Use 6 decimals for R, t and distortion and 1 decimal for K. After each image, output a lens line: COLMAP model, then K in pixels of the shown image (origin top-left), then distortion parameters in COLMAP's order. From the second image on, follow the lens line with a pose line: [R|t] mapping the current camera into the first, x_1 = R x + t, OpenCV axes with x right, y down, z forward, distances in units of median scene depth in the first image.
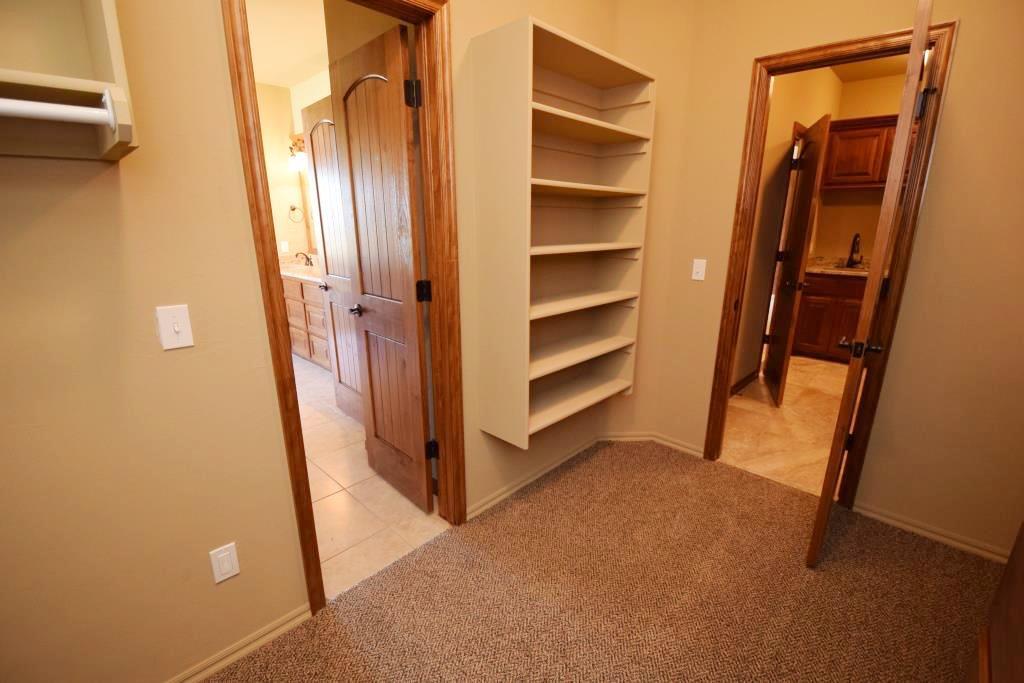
lens RADIAL K [[454.8, 0, 511.2], [0, 454.8, 344.3], [0, 0, 1]] dist [-0.001514, -0.008804]
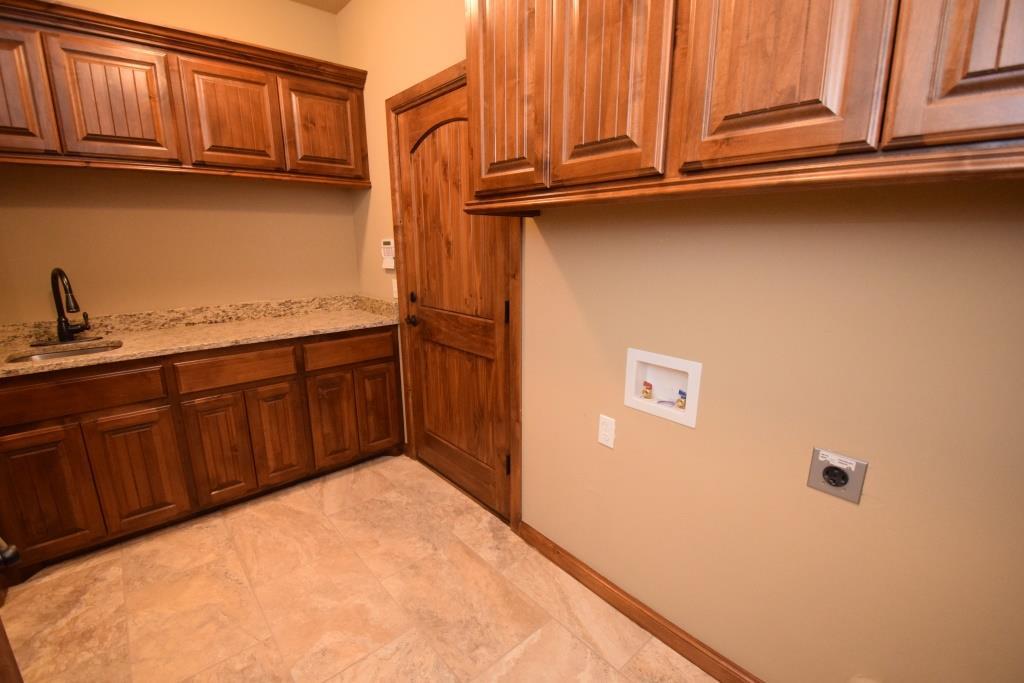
lens RADIAL K [[454.8, 0, 517.9], [0, 454.8, 348.0], [0, 0, 1]] dist [-0.001514, -0.008804]
pose [[0.076511, -0.232258, 0.969640, 0.347574], [0.263418, 0.942647, 0.205007, -0.141522], [-0.961643, 0.239736, 0.133304, 0.517622]]
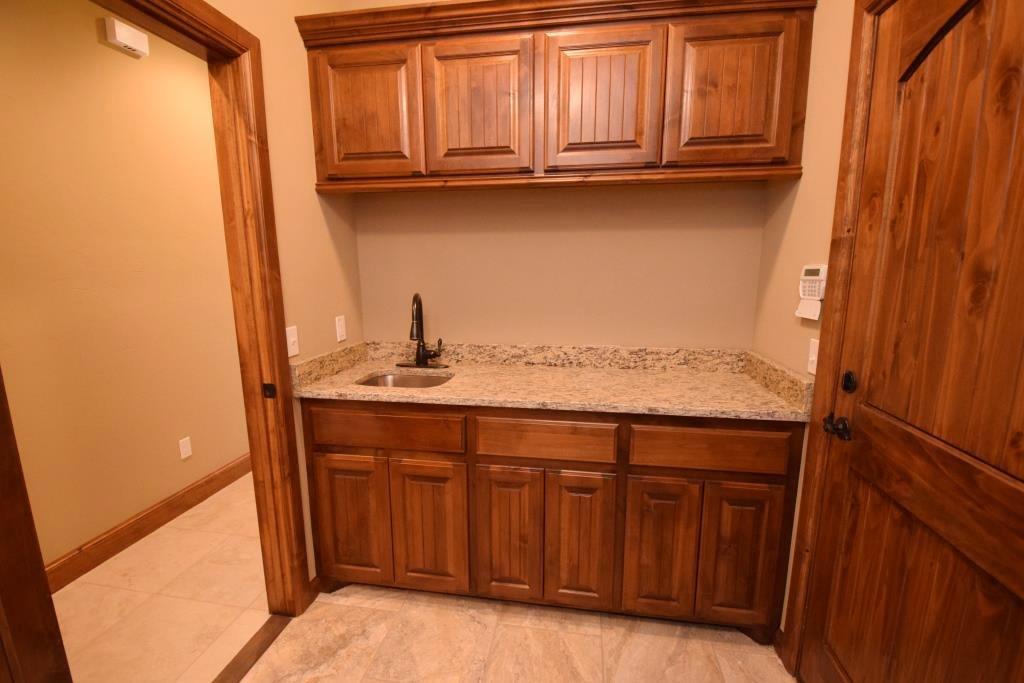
lens RADIAL K [[454.8, 0, 509.3], [0, 454.8, 347.5], [0, 0, 1]] dist [-0.001514, -0.008804]
pose [[0.824749, -0.100107, 0.556568, 0.586487], [0.150344, 0.987602, -0.045153, -0.159588], [-0.545148, 0.120917, 0.829574, 0.587084]]
